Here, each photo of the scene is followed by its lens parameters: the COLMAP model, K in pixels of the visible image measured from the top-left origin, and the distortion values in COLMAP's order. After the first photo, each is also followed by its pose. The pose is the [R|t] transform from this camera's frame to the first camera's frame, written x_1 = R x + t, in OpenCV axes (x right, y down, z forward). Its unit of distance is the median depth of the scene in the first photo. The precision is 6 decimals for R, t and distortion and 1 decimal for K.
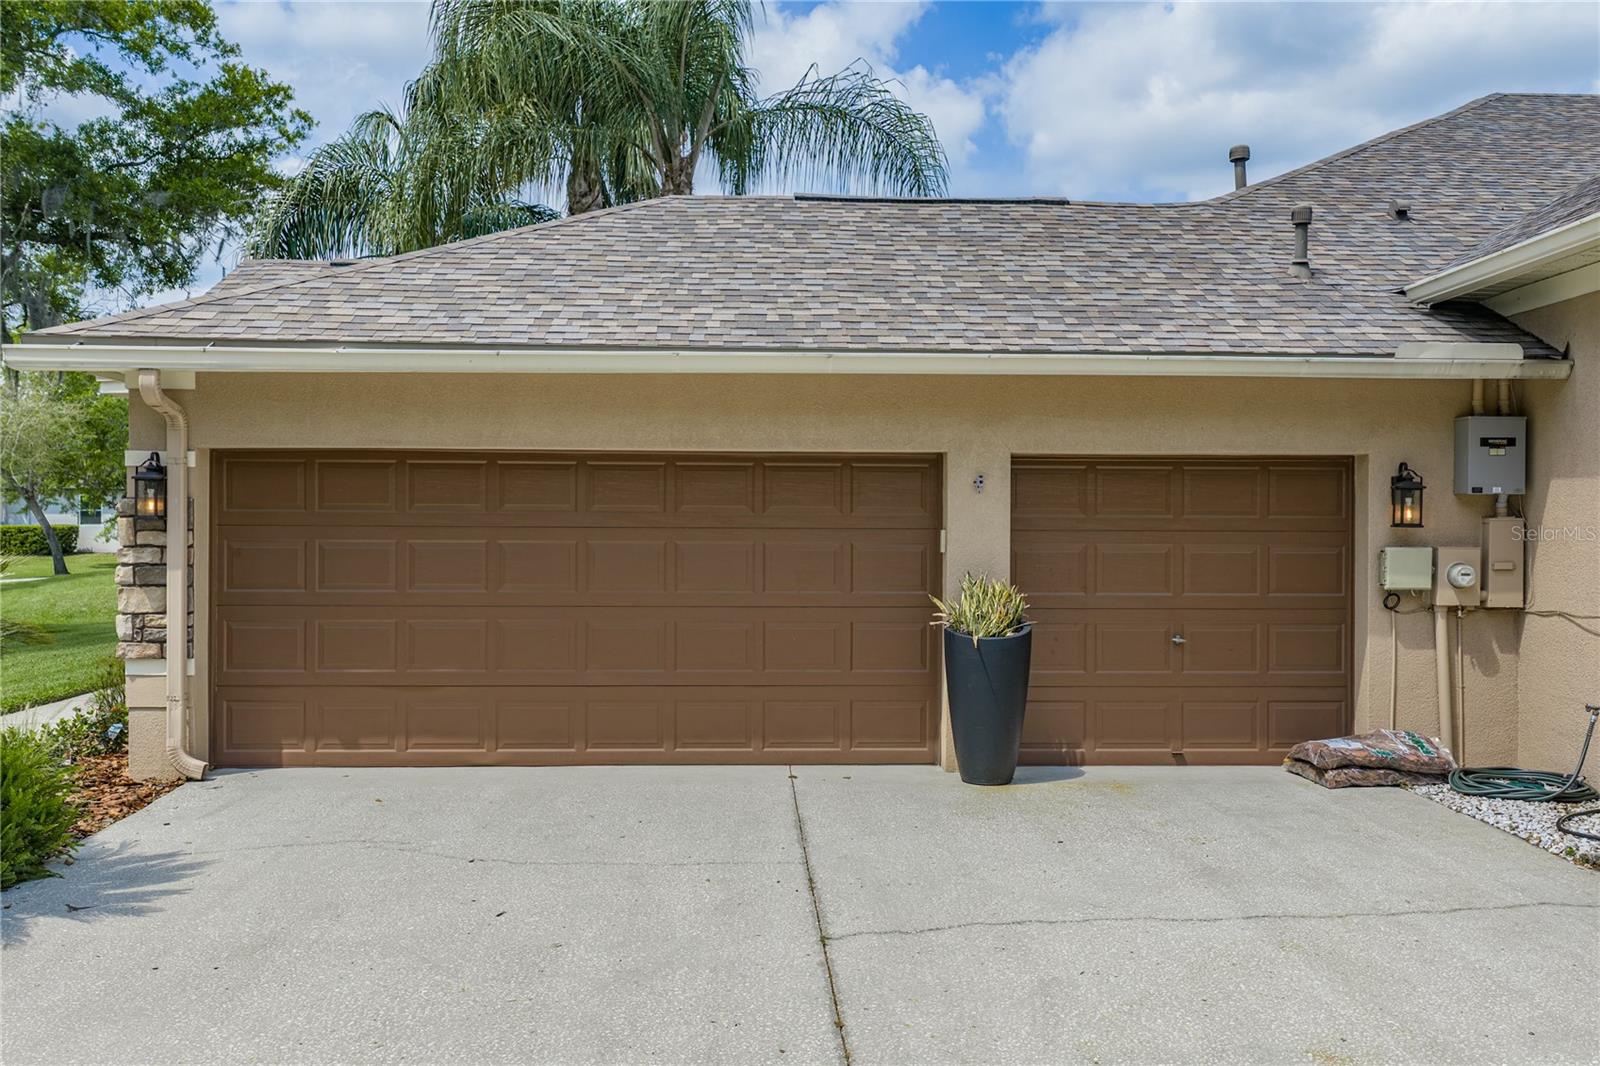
lens RADIAL K [[1383.1, 0, 798.3], [0, 1383.1, 534.8], [0, 0, 1]] dist [0.030868, -0.008376]
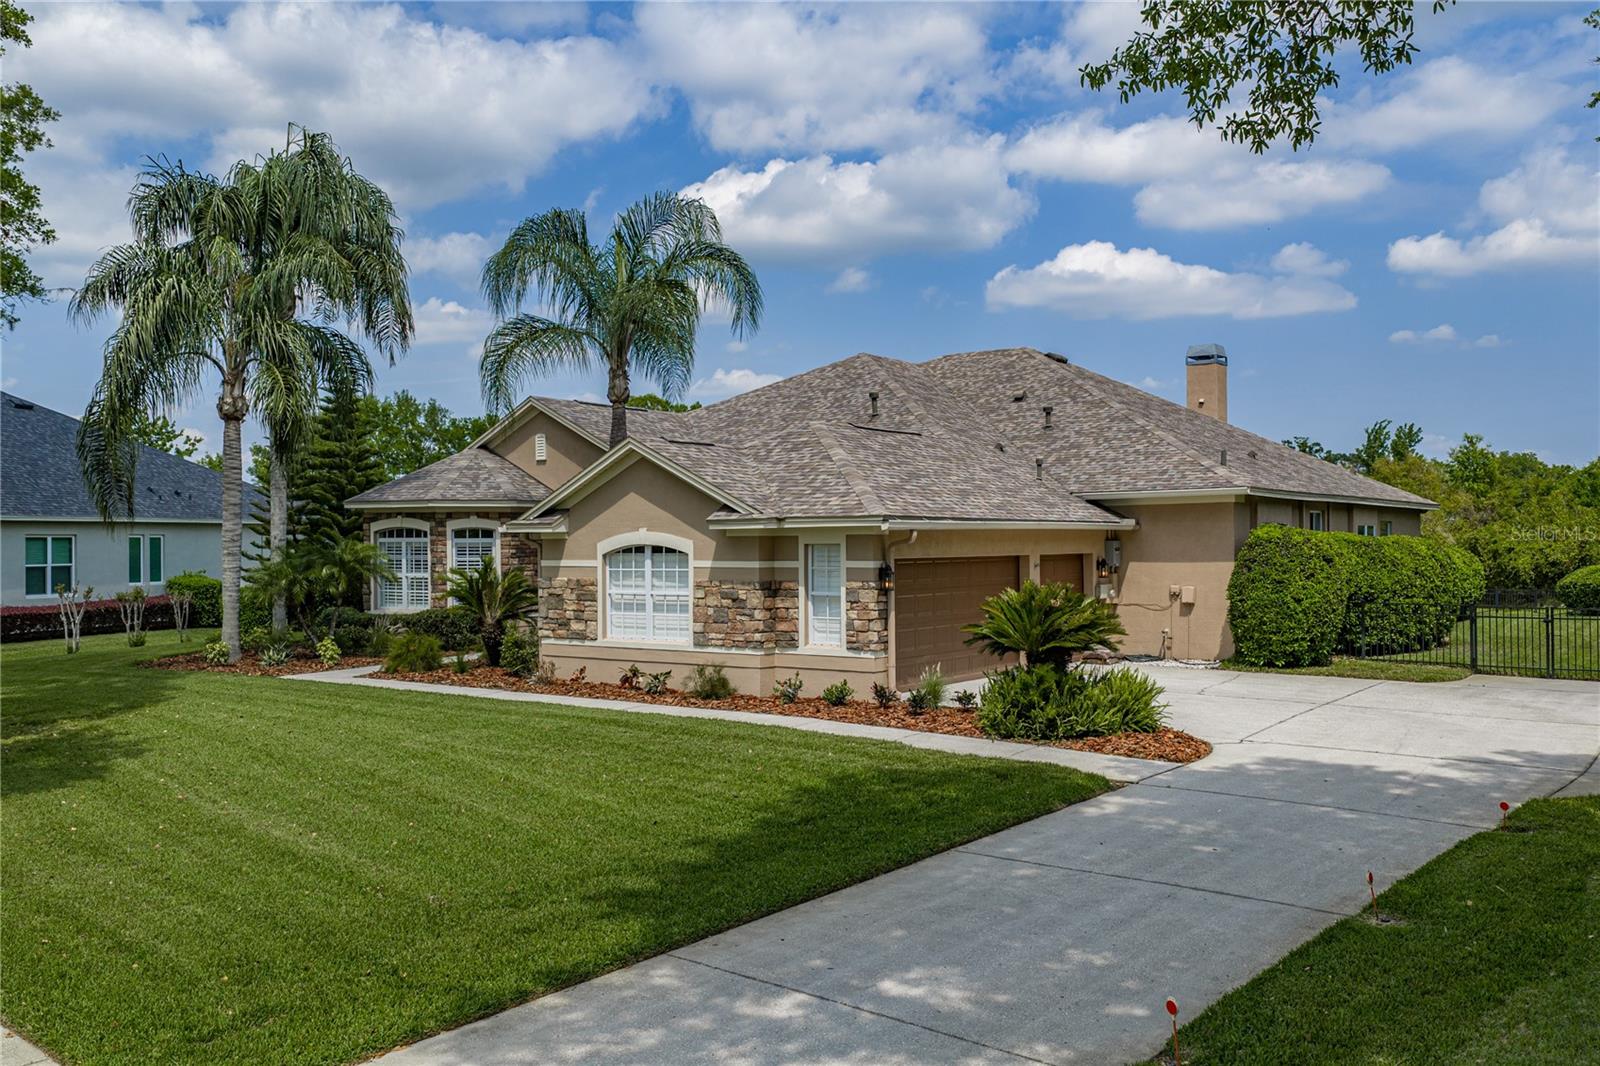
lens RADIAL K [[1383.1, 0, 819.8], [0, 1383.1, 537.0], [0, 0, 1]] dist [0.030868, -0.008376]
pose [[0.605246, -0.005026, 0.796022, -2.290540], [0.012919, 0.999910, -0.003509, -0.091006], [-0.795933, 0.012408, 0.605257, -0.313820]]
